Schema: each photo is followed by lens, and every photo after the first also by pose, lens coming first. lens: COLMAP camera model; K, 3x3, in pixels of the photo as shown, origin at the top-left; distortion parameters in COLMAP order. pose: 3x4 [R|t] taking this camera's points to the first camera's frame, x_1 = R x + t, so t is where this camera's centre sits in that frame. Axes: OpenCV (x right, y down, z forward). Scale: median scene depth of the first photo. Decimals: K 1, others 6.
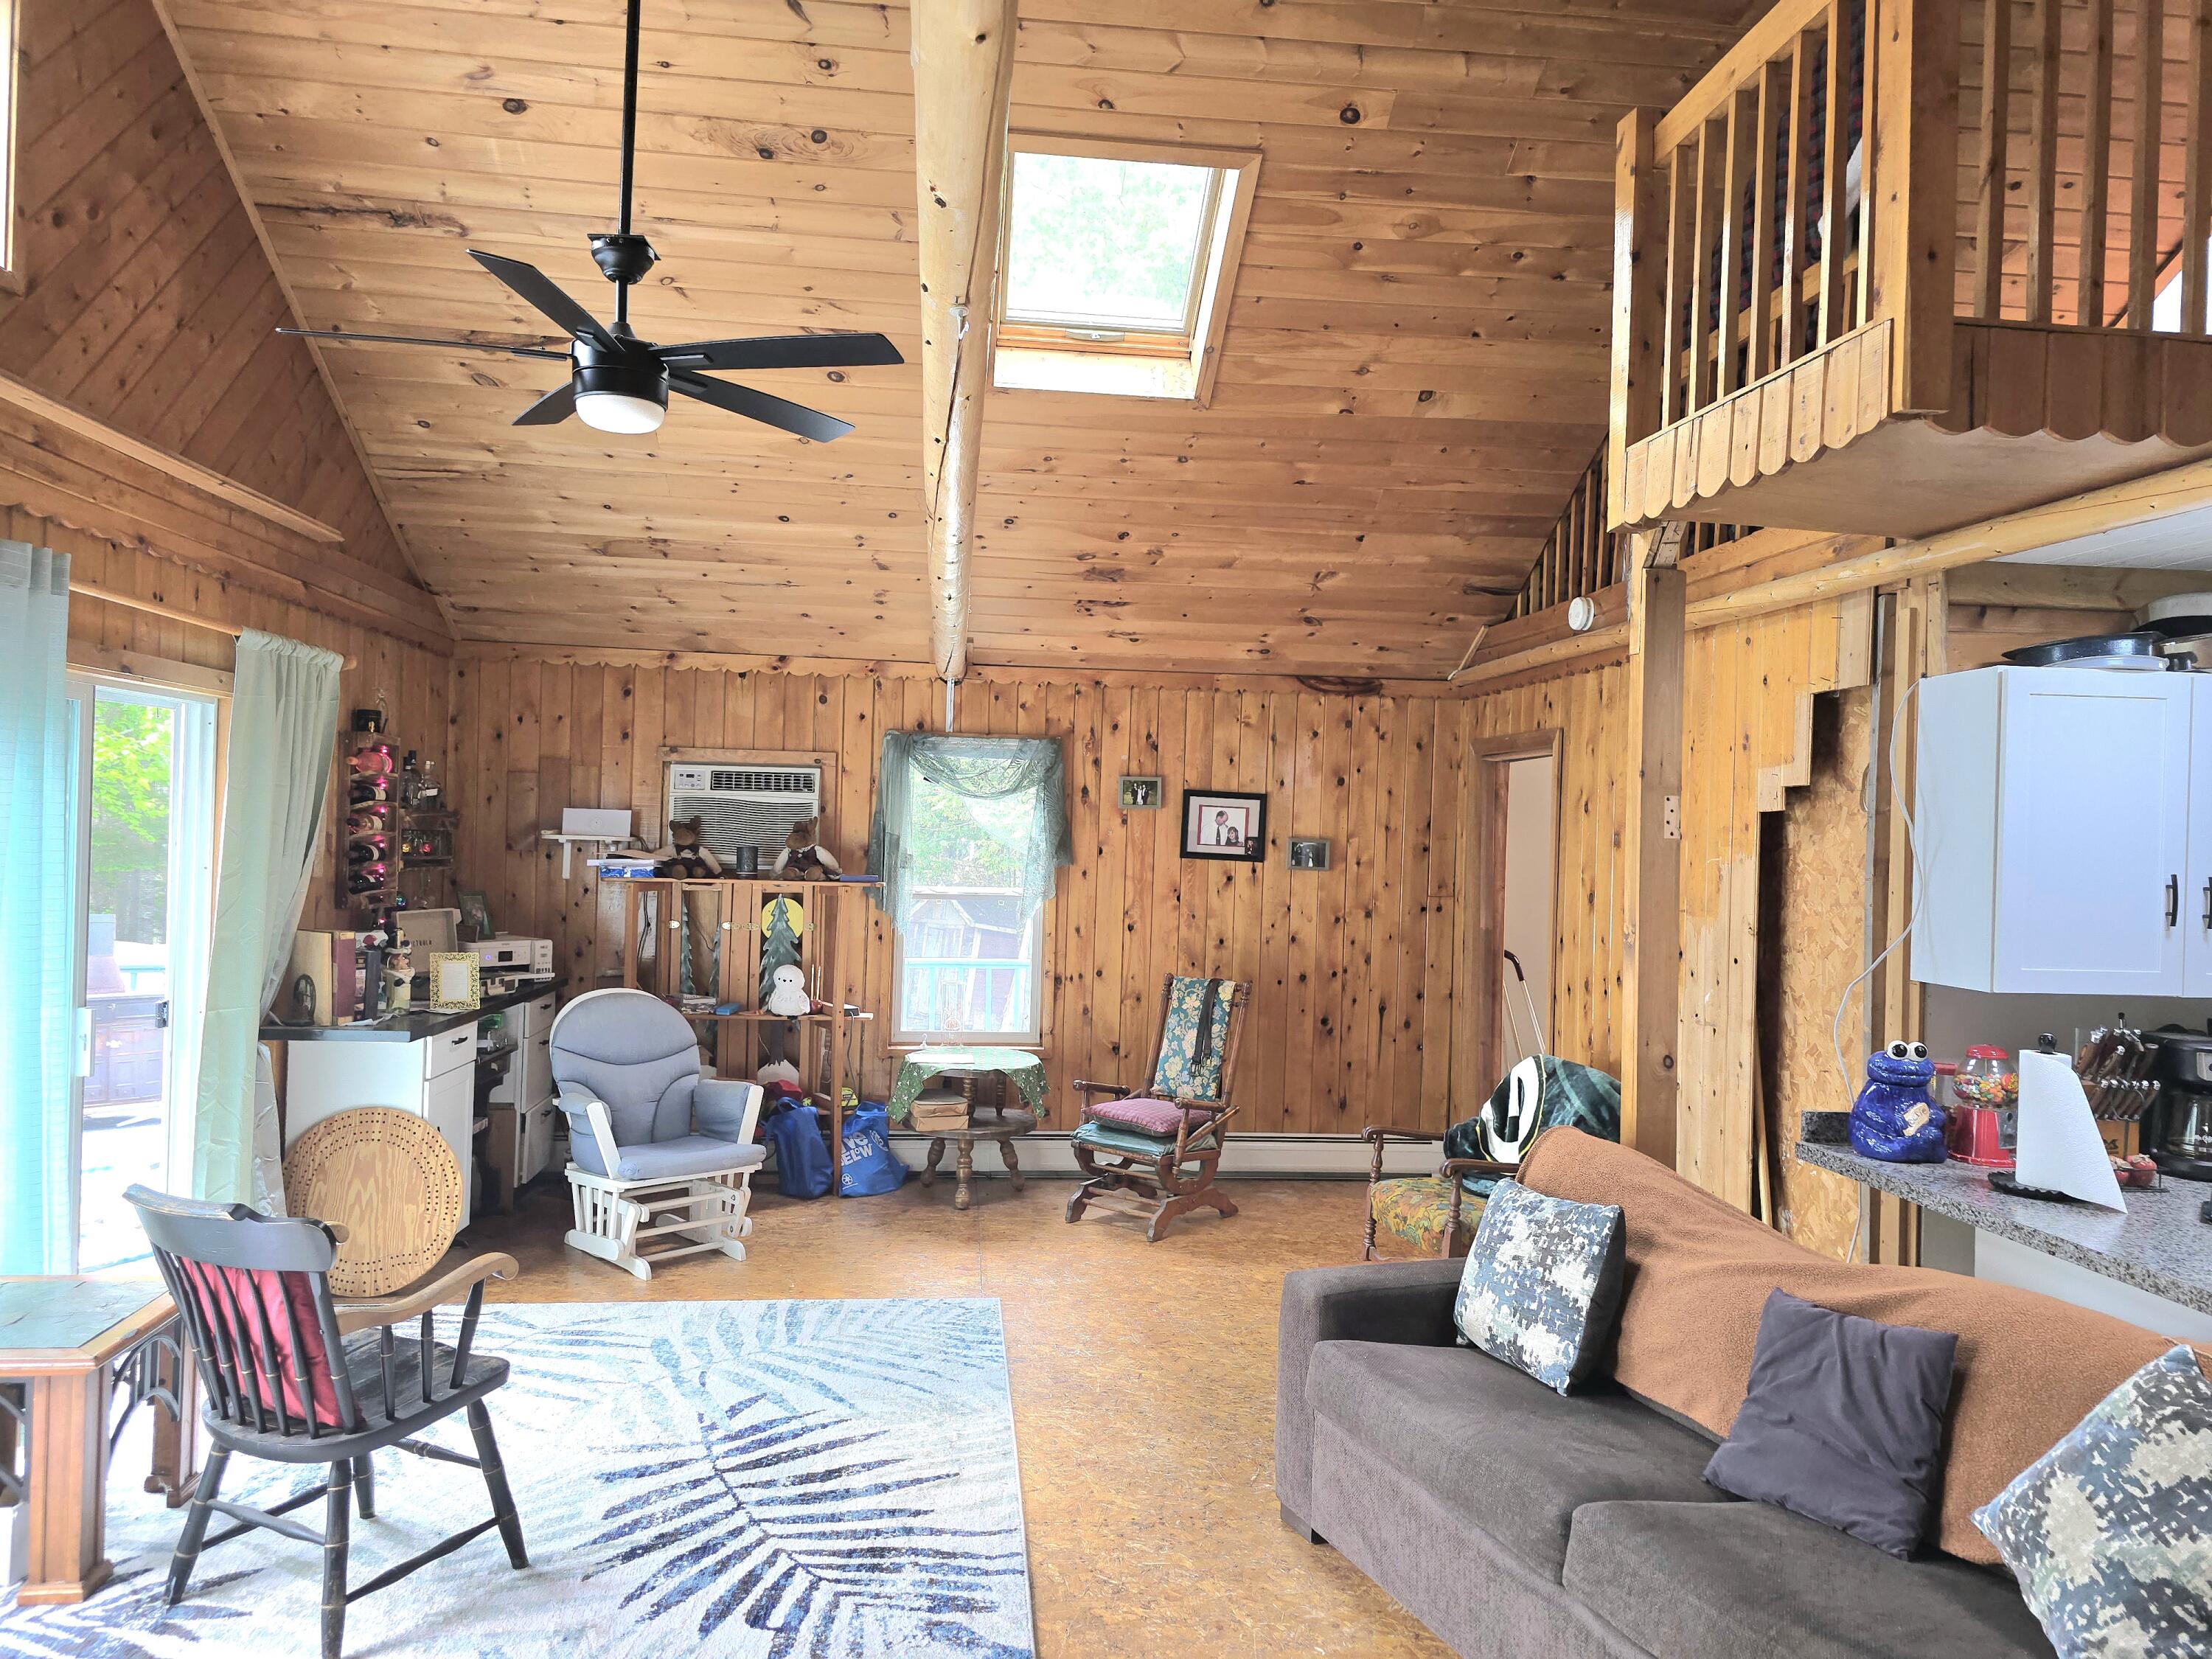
lens RADIAL K [[1496.8, 0, 1116.5], [0, 1496.8, 837.6], [0, 0, 1]] dist [0.063638, -0.057543]
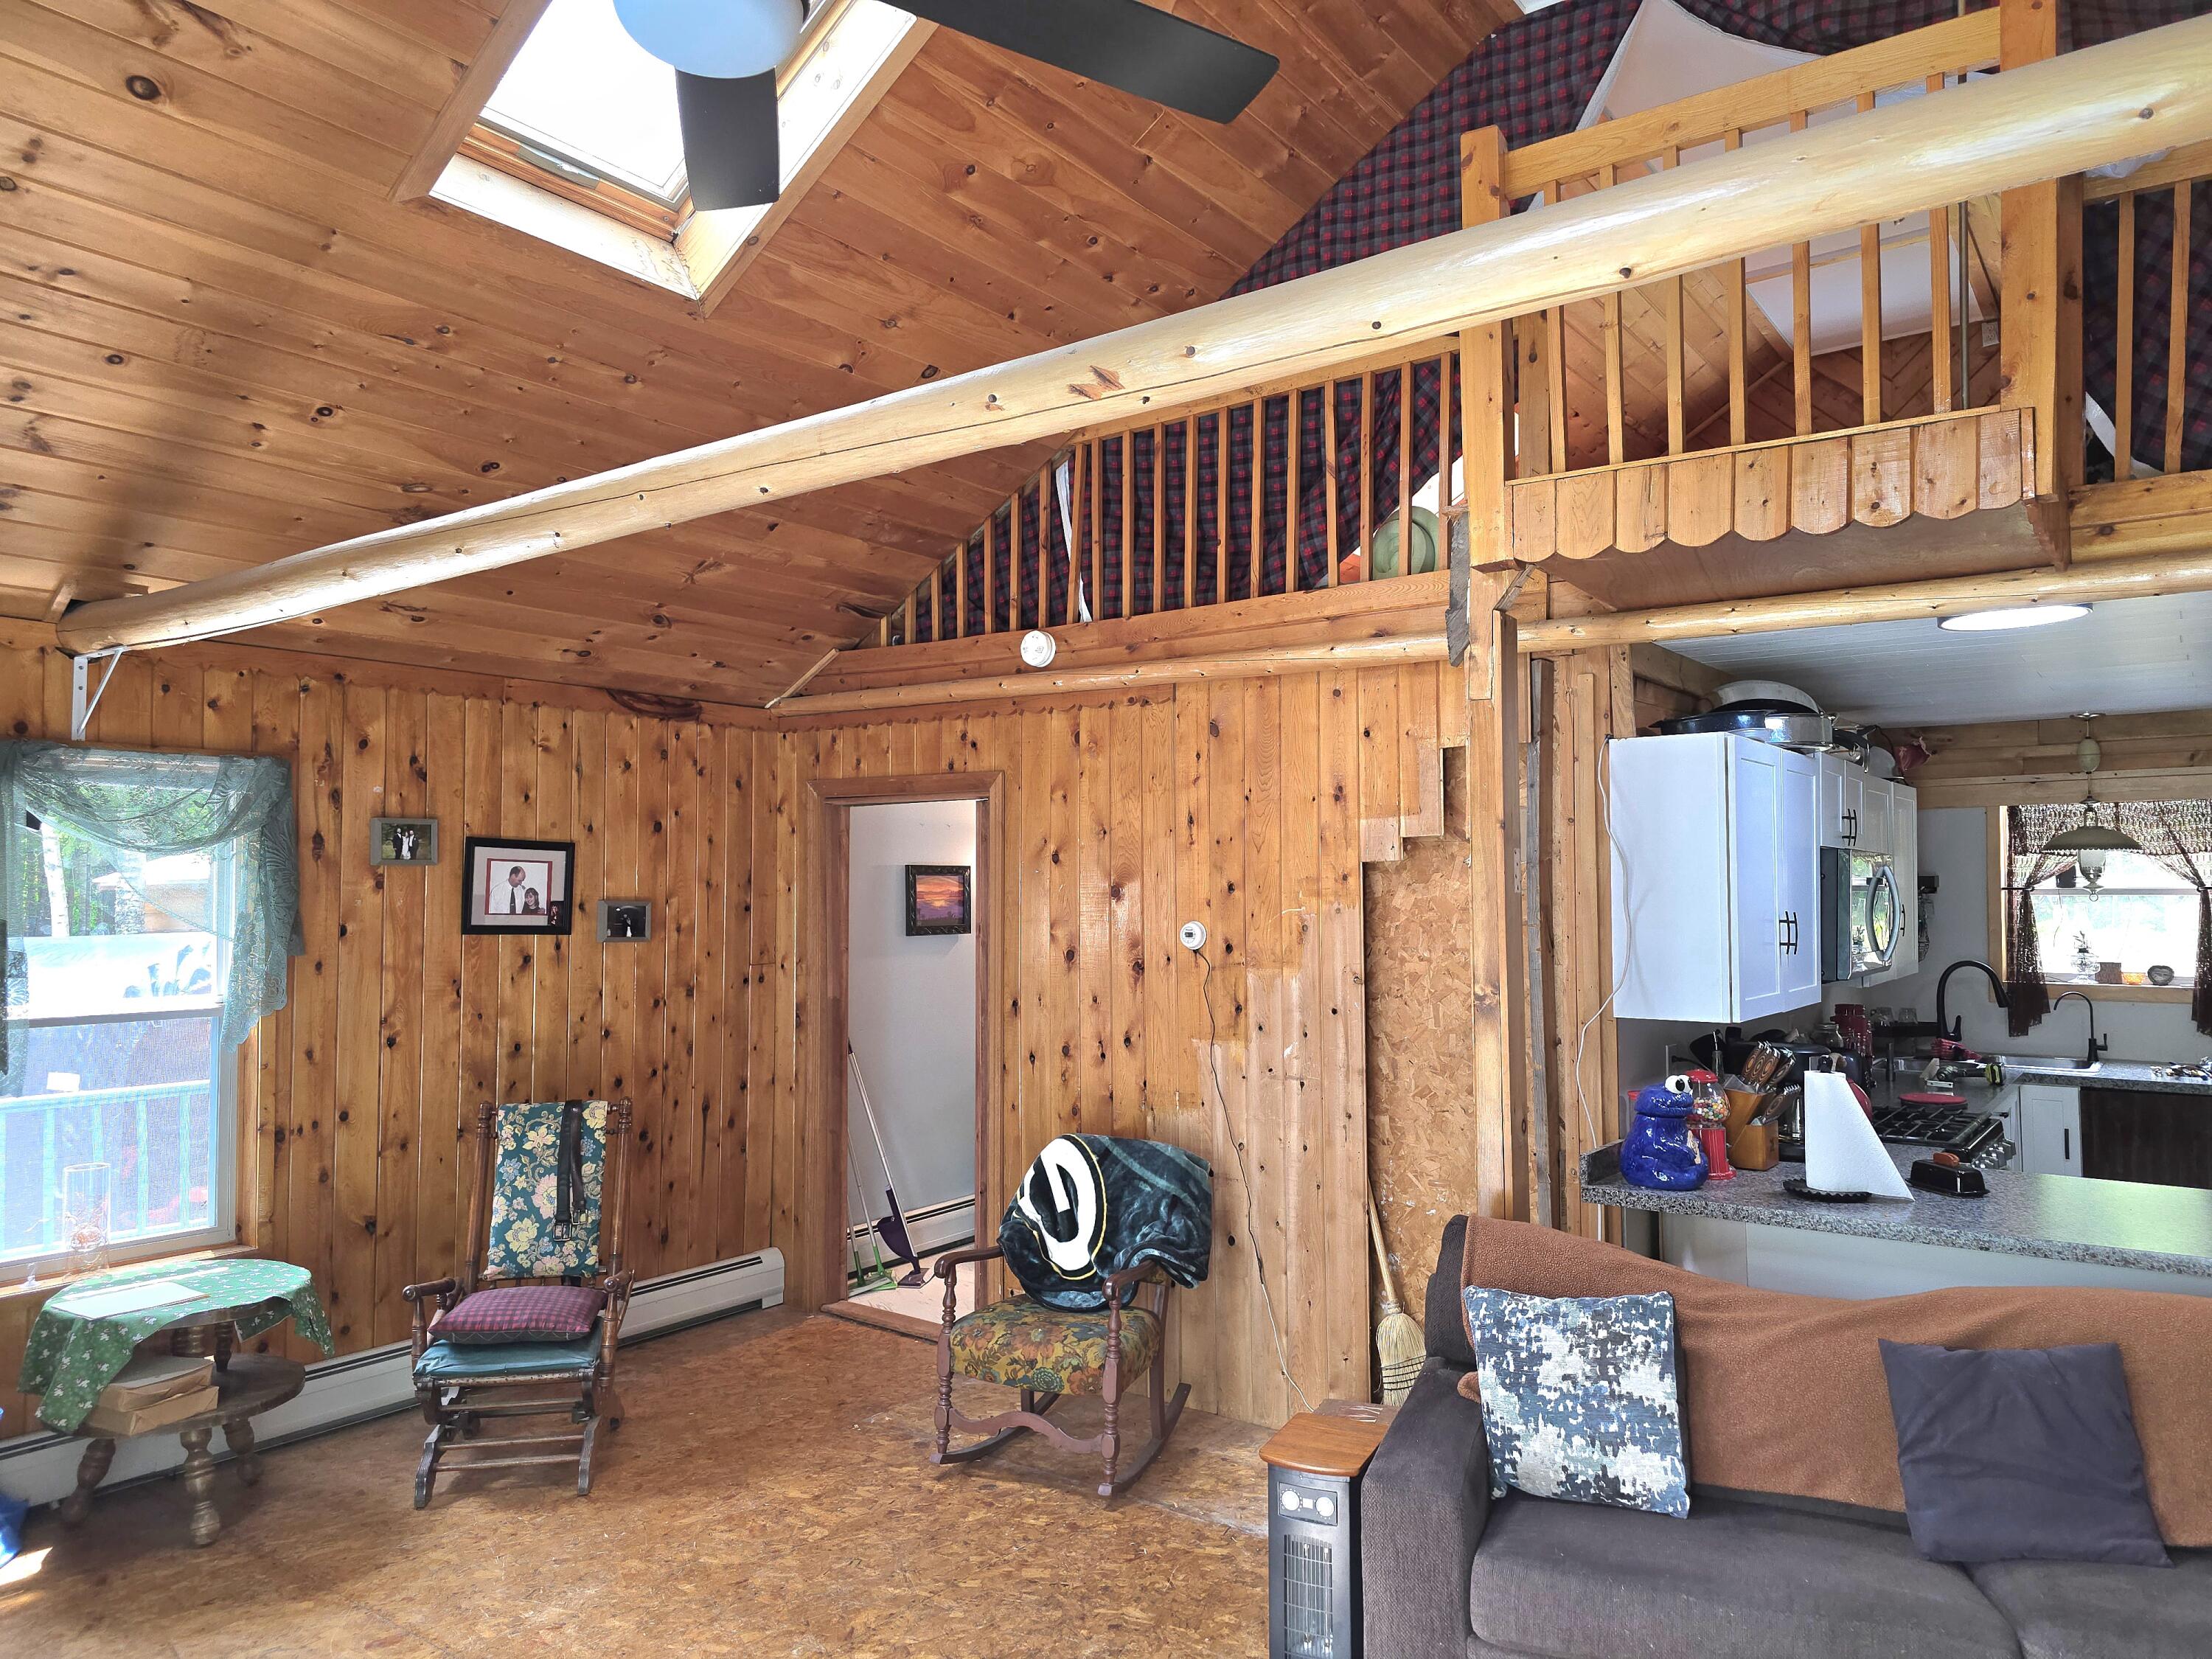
lens RADIAL K [[1496.8, 0, 1118.0], [0, 1496.8, 834.9], [0, 0, 1]] dist [0.063638, -0.057543]
pose [[0.675052, -0.000636, 0.737770, -0.425289], [0.022368, 0.999558, -0.019606, -0.019108], [-0.737431, 0.029738, 0.674767, 0.447618]]
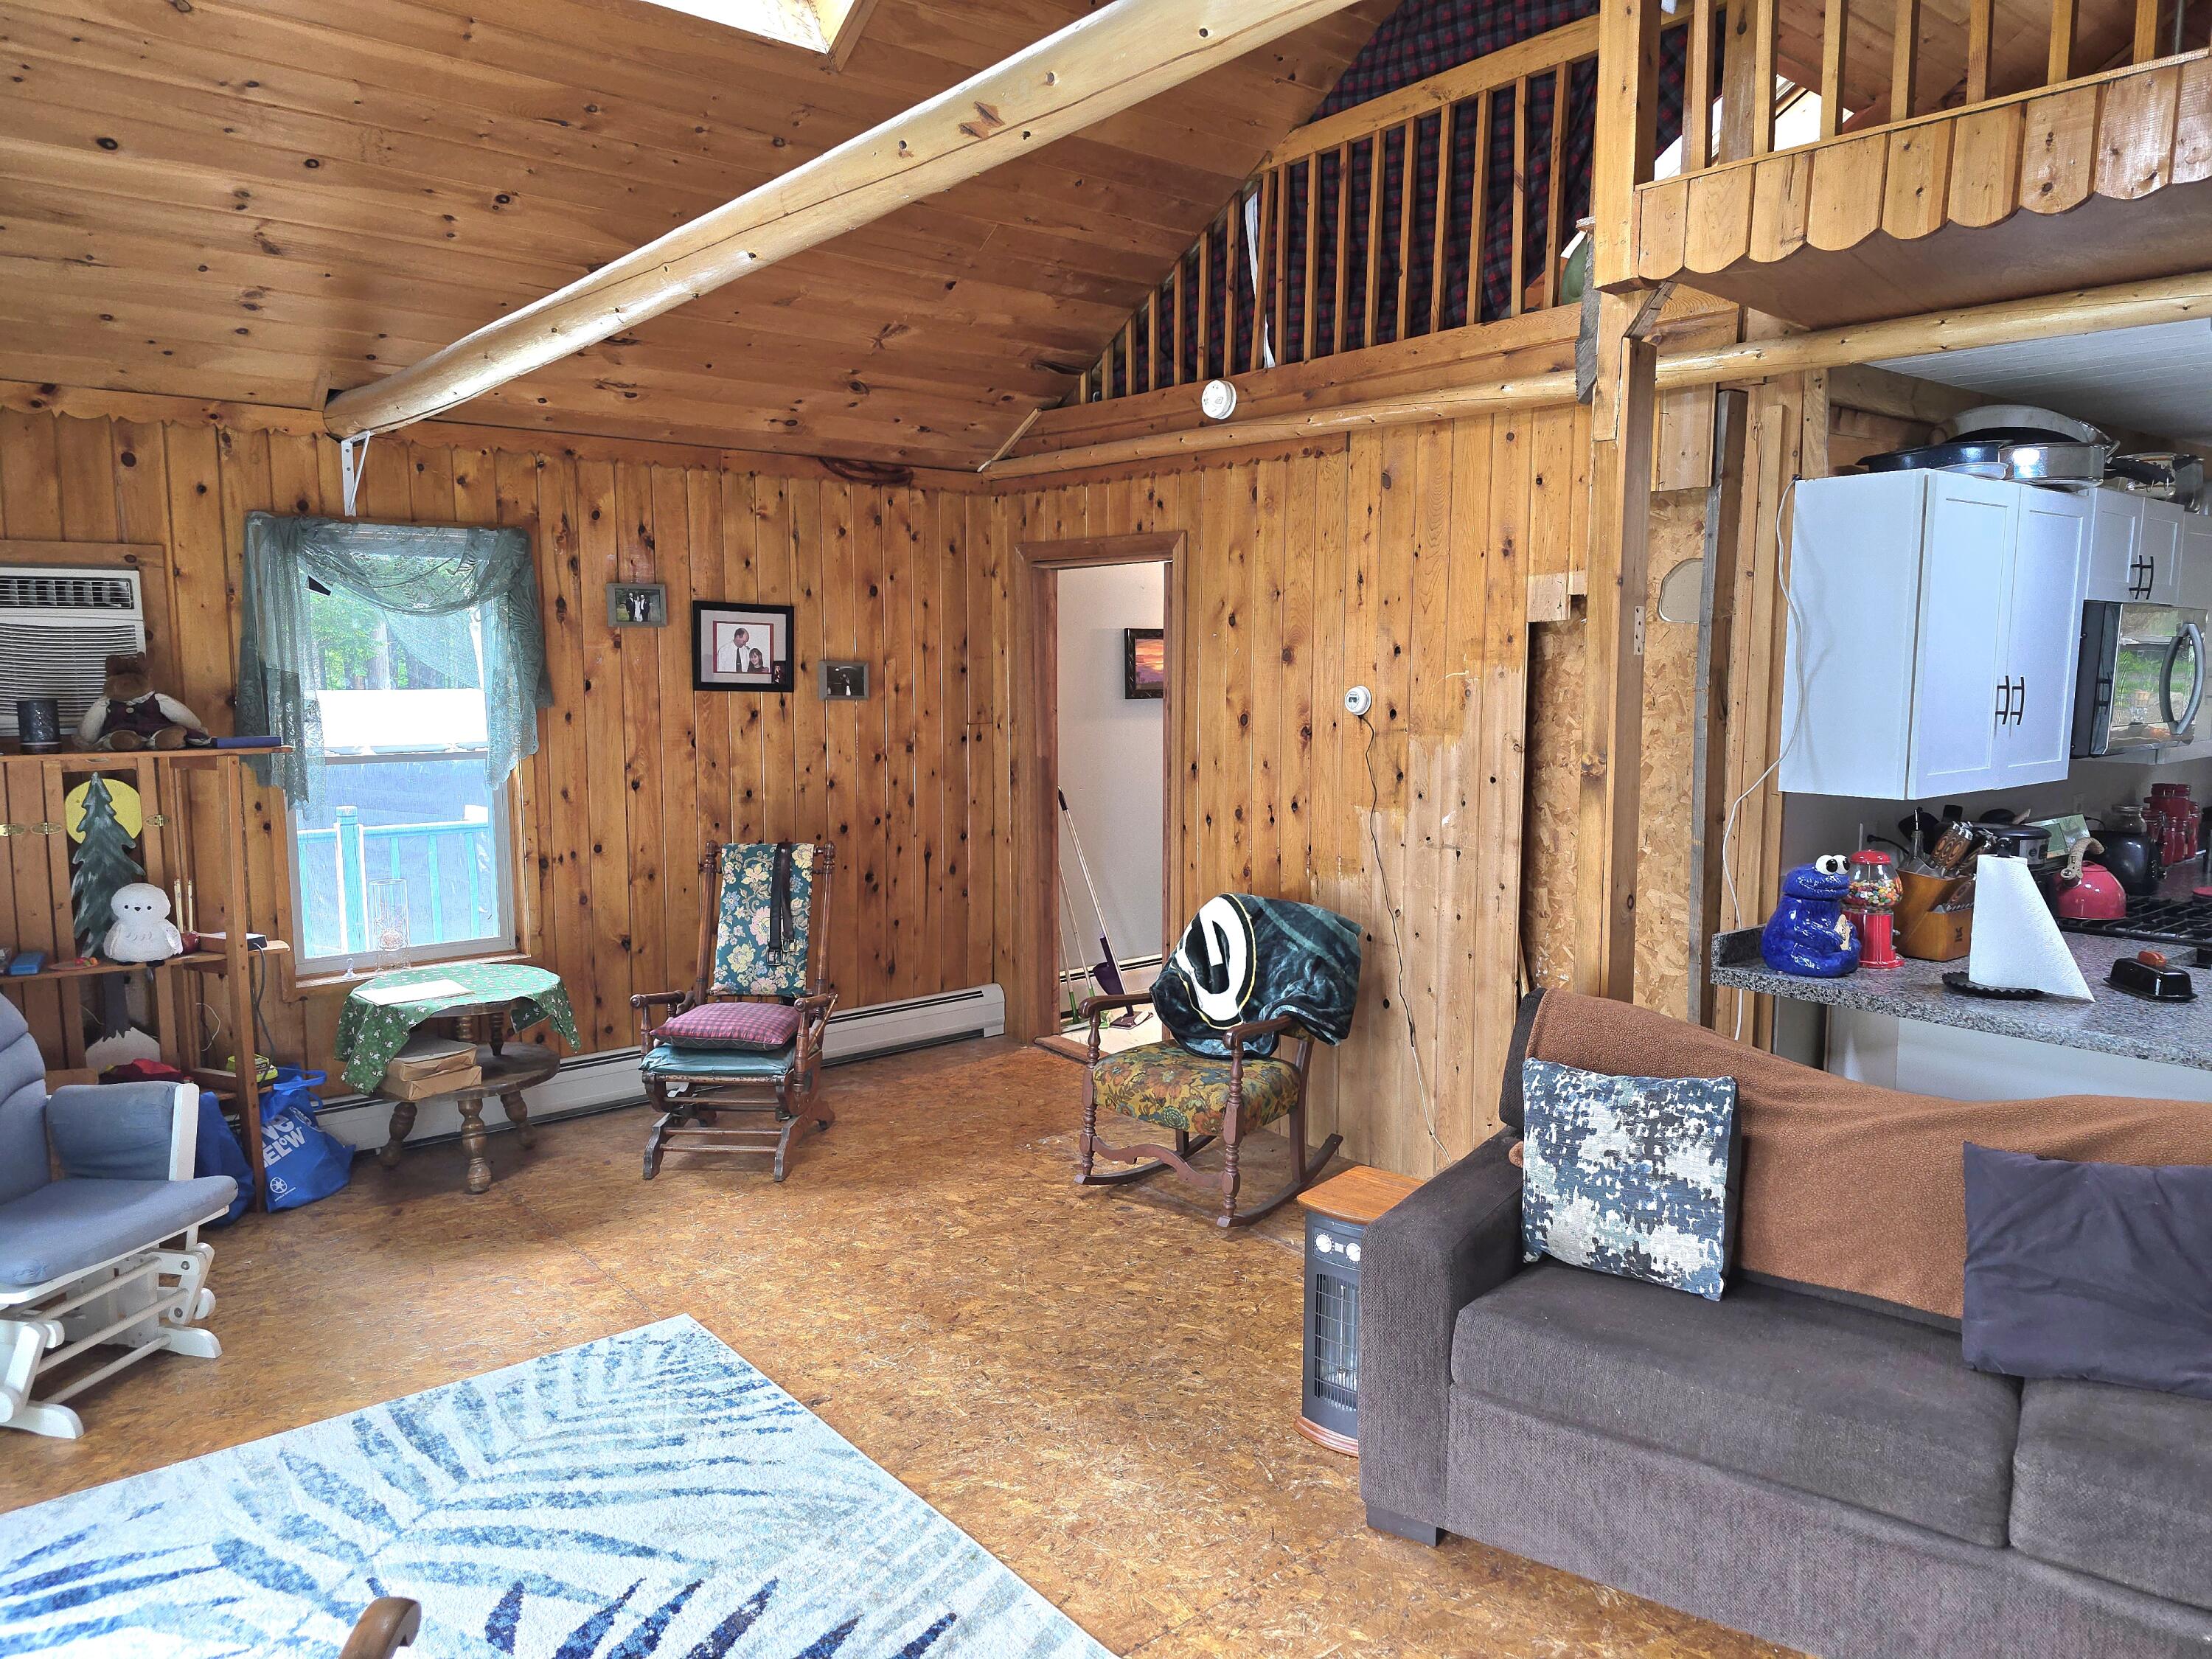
lens RADIAL K [[1496.8, 0, 1104.8], [0, 1496.8, 827.2], [0, 0, 1]] dist [0.063638, -0.057543]
pose [[0.837296, -0.089291, 0.539410, -0.319602], [0.023714, 0.991577, 0.127330, -0.016042], [-0.546236, -0.093821, 0.832360, 0.349570]]
